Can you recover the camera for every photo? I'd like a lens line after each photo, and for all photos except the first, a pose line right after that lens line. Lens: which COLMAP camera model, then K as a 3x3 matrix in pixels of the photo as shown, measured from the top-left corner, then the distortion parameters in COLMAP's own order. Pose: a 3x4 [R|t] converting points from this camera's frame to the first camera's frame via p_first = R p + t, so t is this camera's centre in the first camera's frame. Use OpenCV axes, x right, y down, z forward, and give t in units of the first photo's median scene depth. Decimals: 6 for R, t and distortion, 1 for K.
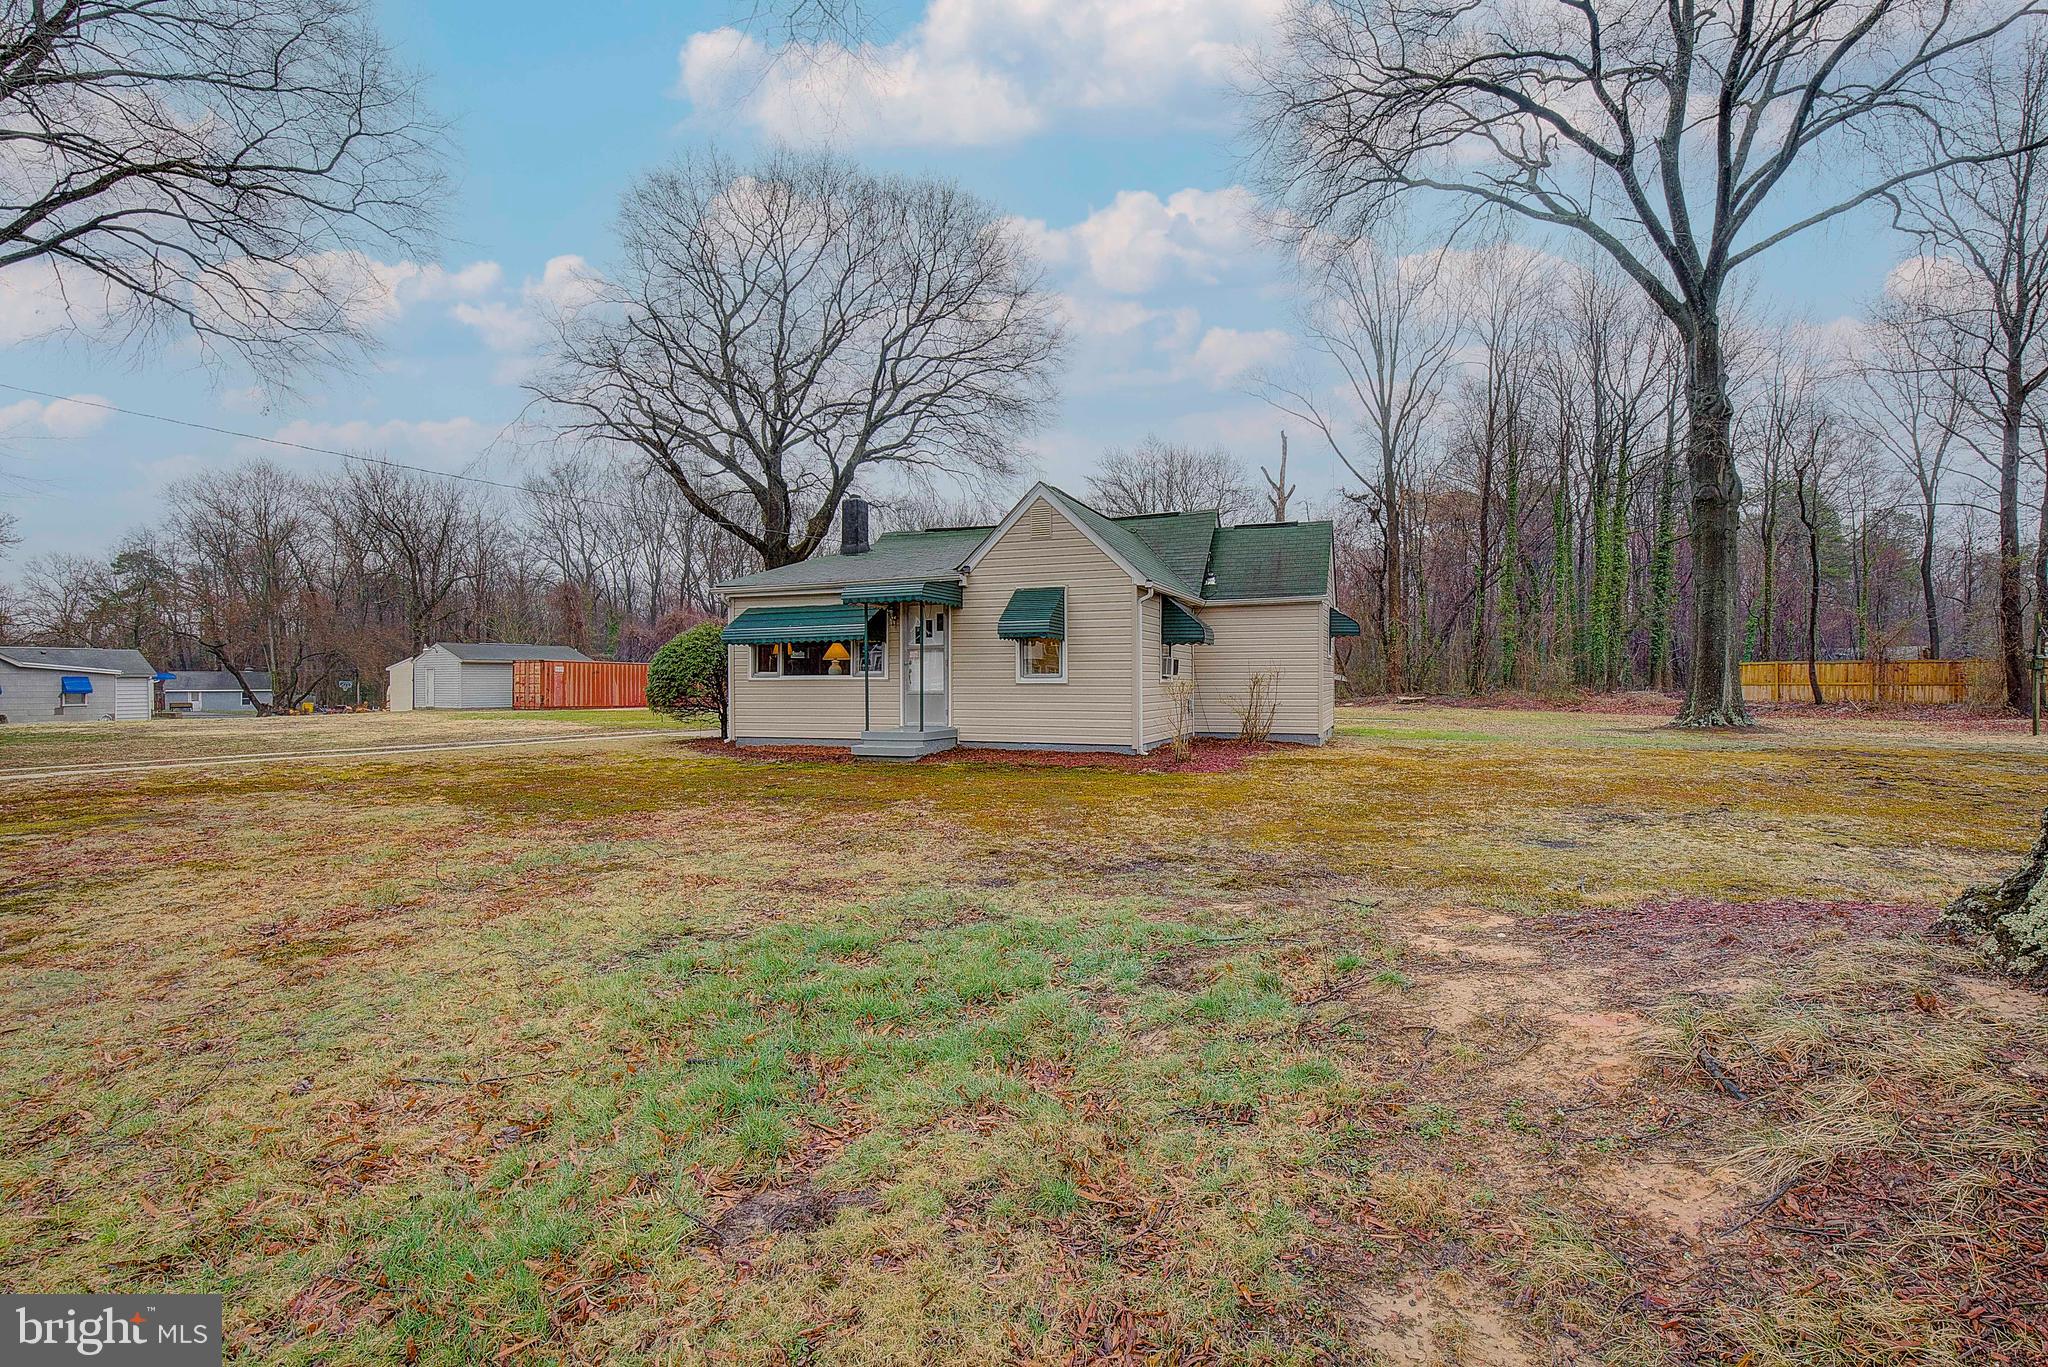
lens RADIAL K [[949.6, 0, 1065.7], [0, 949.6, 684.2], [0, 0, 1]] dist [-0.025397, 0.001716]
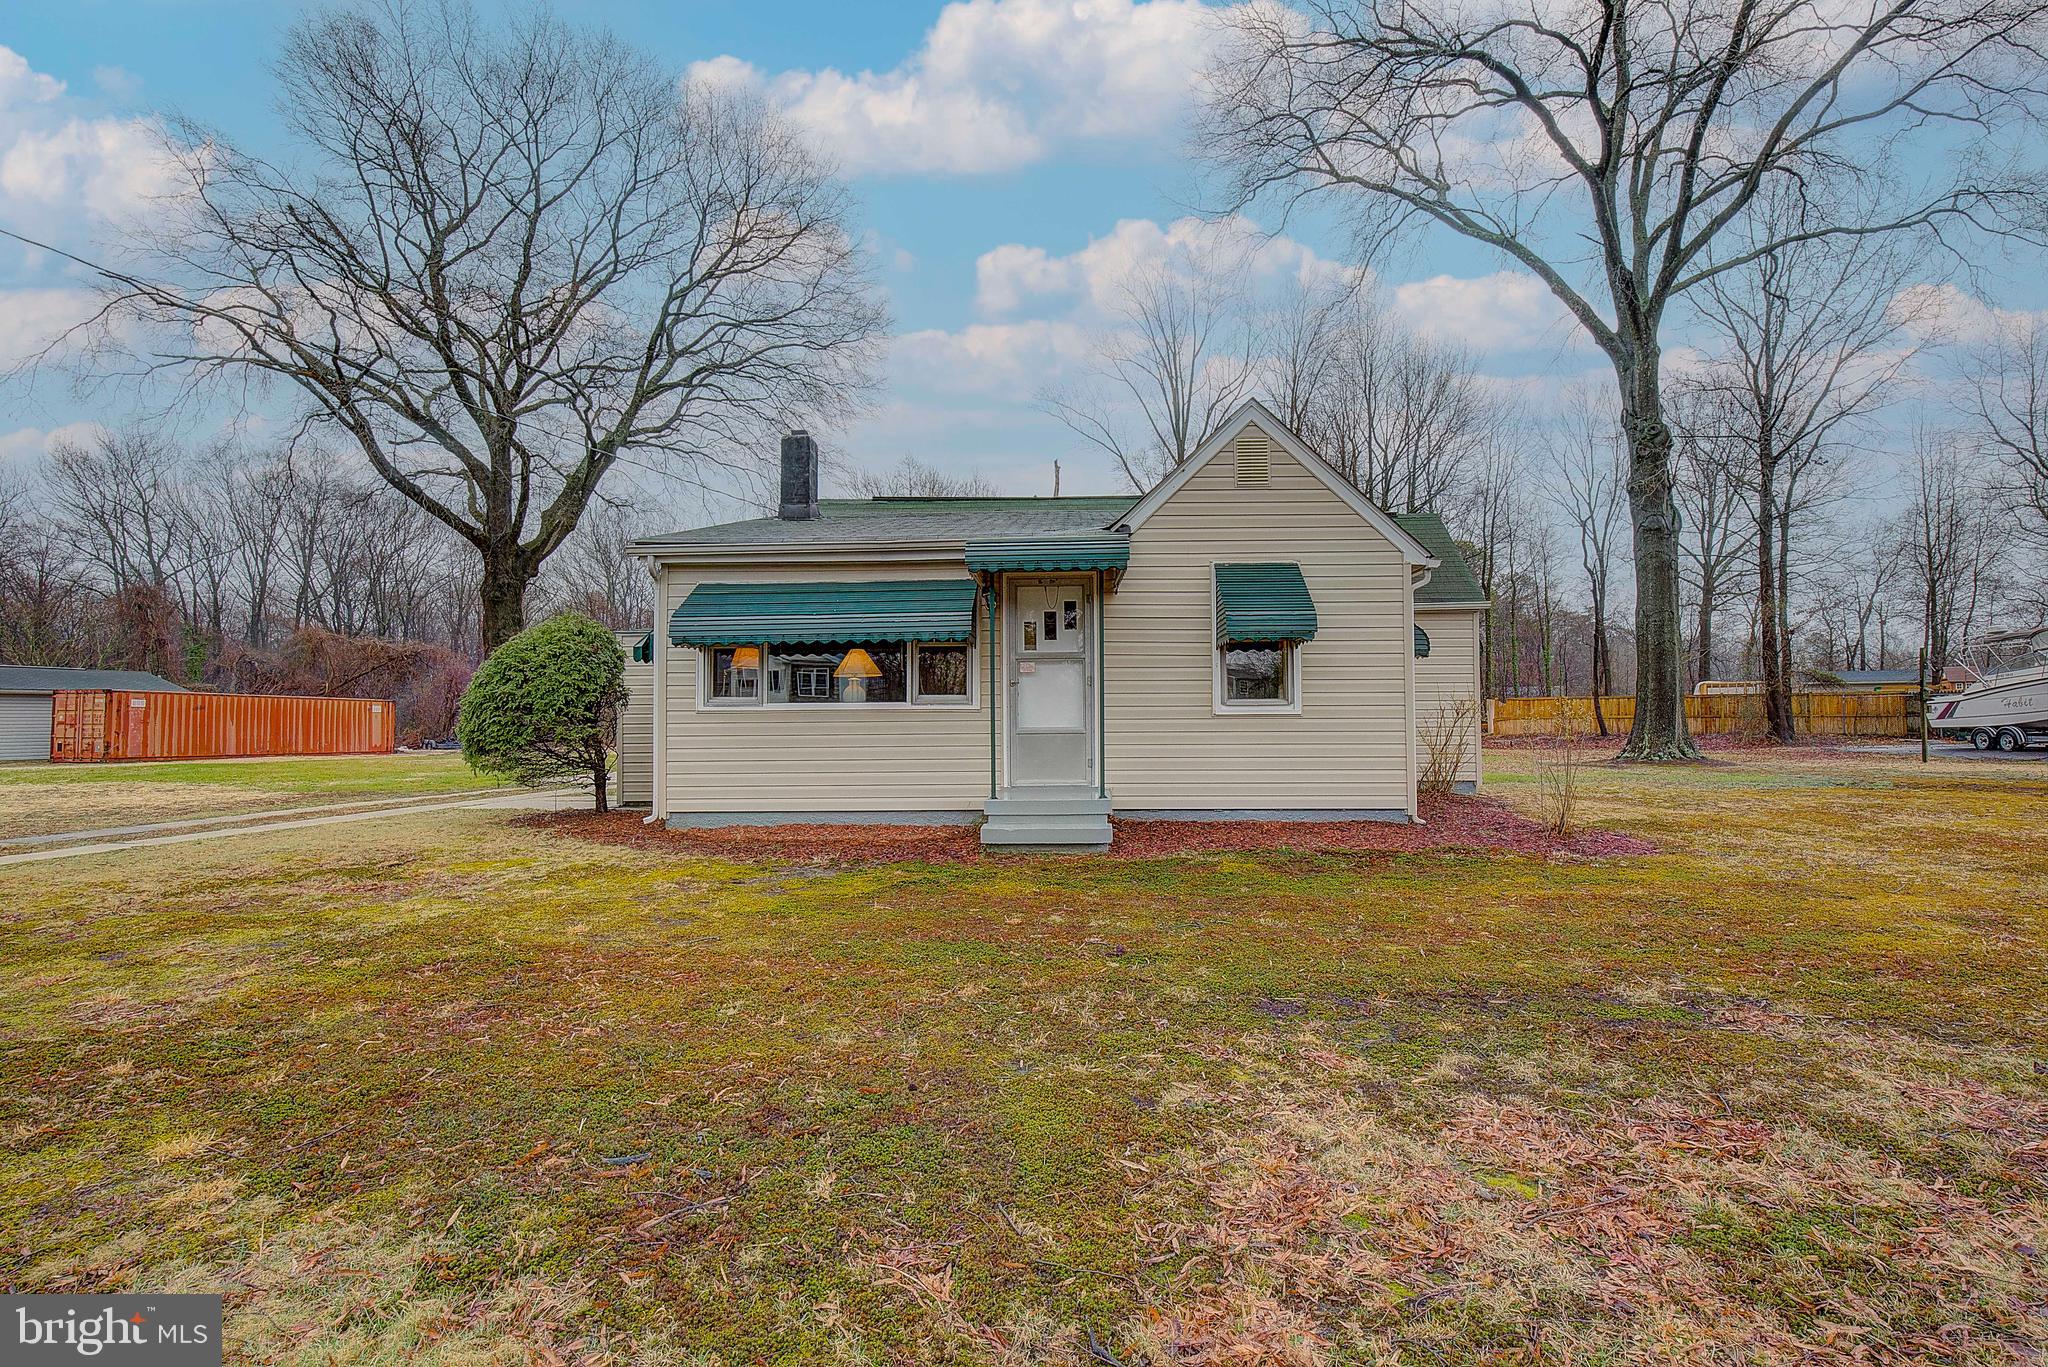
lens RADIAL K [[949.6, 0, 1065.7], [0, 949.6, 684.2], [0, 0, 1]] dist [-0.025397, 0.001716]
pose [[0.948225, 0.007520, 0.317511, -0.128832], [0.005524, 0.999178, -0.040162, 0.001633], [-0.317552, 0.039837, 0.947404, 0.163590]]
